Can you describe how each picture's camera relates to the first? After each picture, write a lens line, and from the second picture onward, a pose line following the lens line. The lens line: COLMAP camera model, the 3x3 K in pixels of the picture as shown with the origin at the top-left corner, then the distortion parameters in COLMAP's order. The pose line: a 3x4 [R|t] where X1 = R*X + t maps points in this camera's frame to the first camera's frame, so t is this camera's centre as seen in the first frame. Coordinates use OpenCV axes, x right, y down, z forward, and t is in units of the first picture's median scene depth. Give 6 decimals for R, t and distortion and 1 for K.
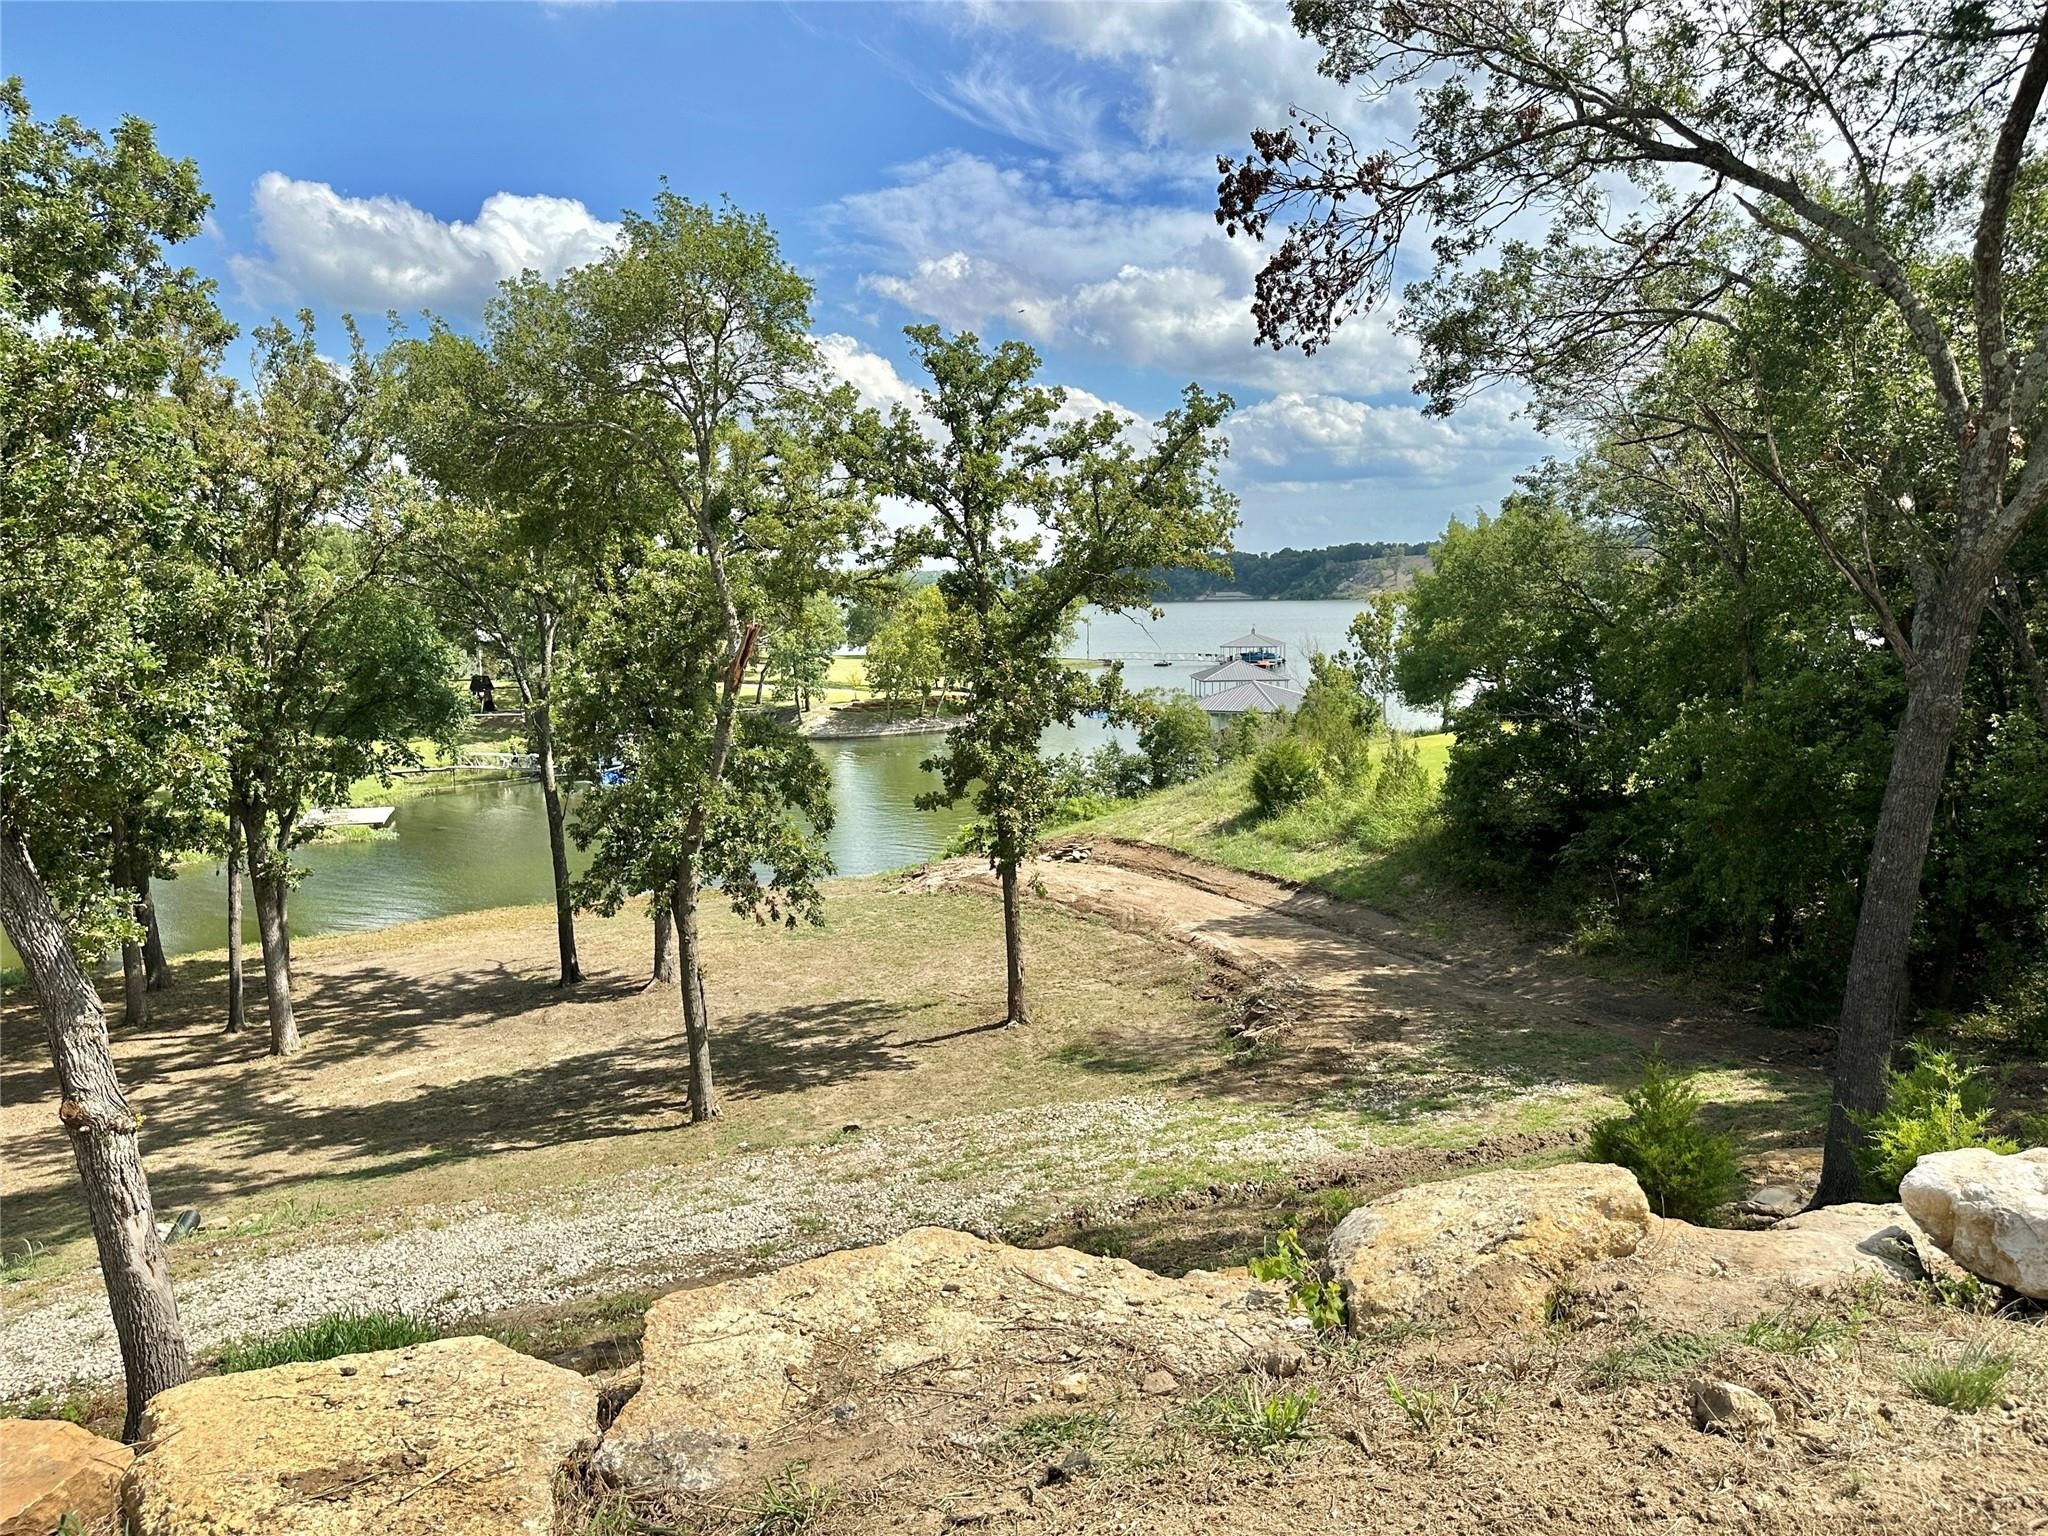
lens RADIAL K [[1554.6, 0, 1026.2], [0, 1554.6, 771.3], [0, 0, 1]] dist [0.003514, -0.004962]
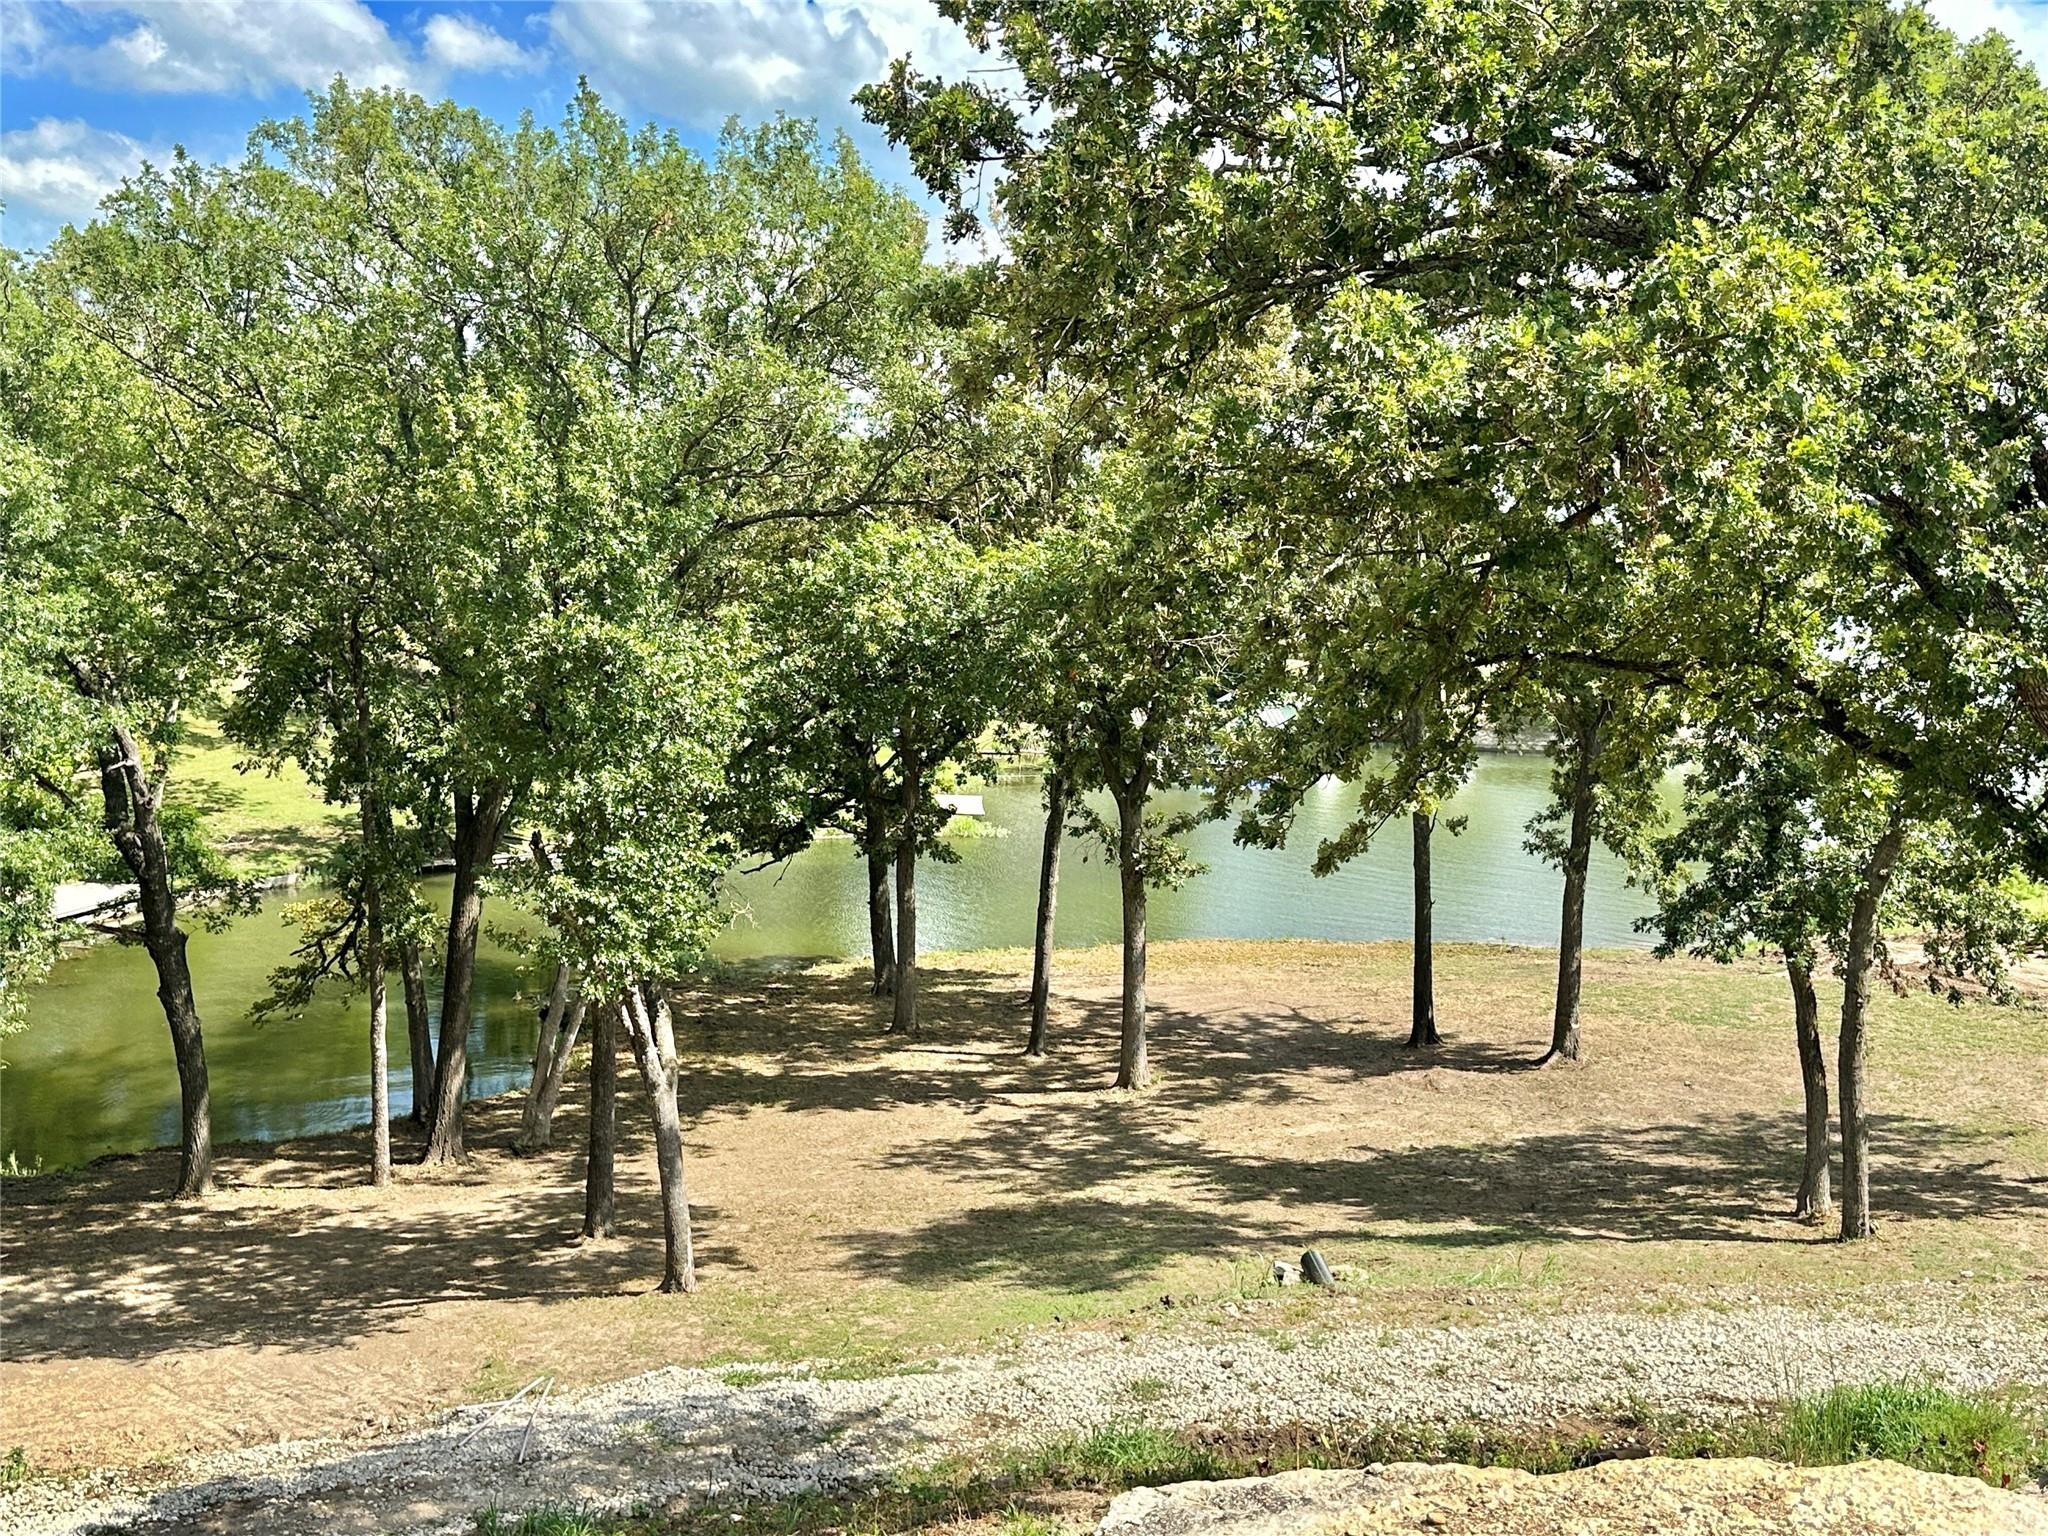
lens RADIAL K [[2186.5, 0, 1023.4], [0, 2186.5, 752.7], [0, 0, 1]] dist [0.123667, 0.000000]
pose [[0.955612, 0.076772, -0.284449, -0.211527], [-0.081789, 0.996633, -0.005785, 0.016713], [0.283047, 0.028793, 0.958674, -0.128072]]
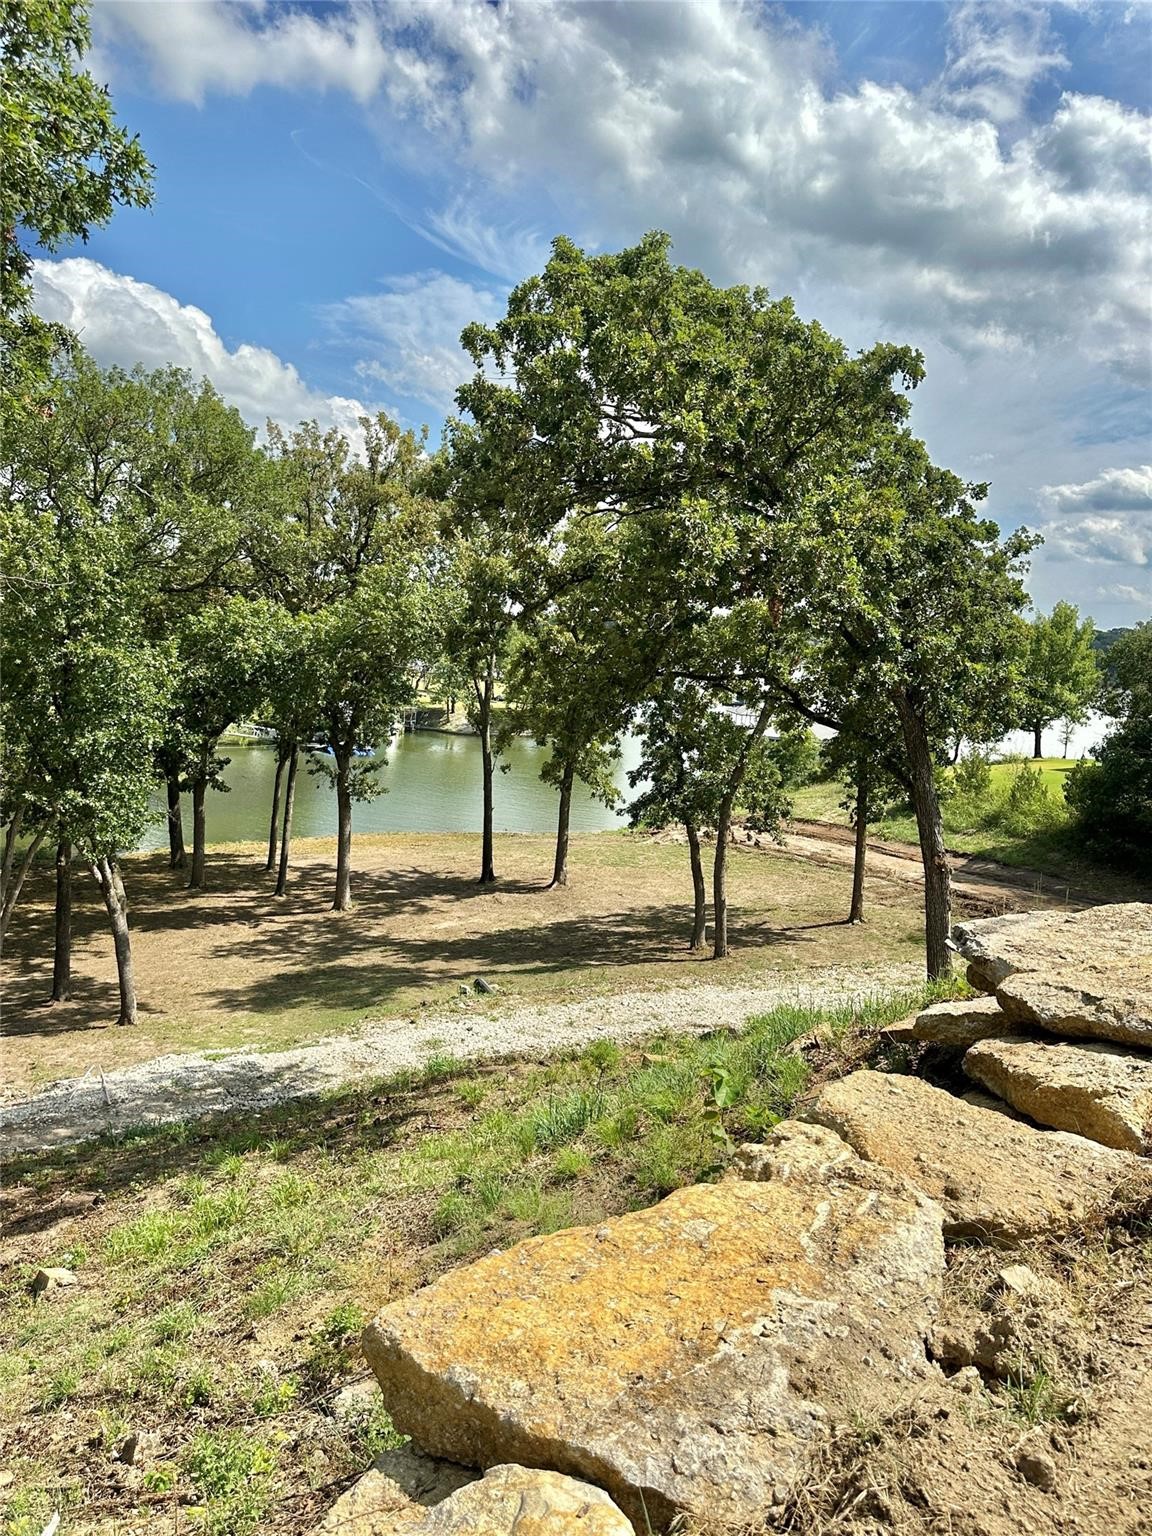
lens RADIAL K [[1198.0, 0, 580.2], [0, 1198.0, 773.8], [0, 0, 1]] dist [0.085365, -0.007254]
pose [[0.996514, 0.079060, 0.026625, -0.279626], [-0.079046, 0.996870, -0.001554, 0.031798], [-0.026664, -0.000556, 0.999644, -0.180207]]
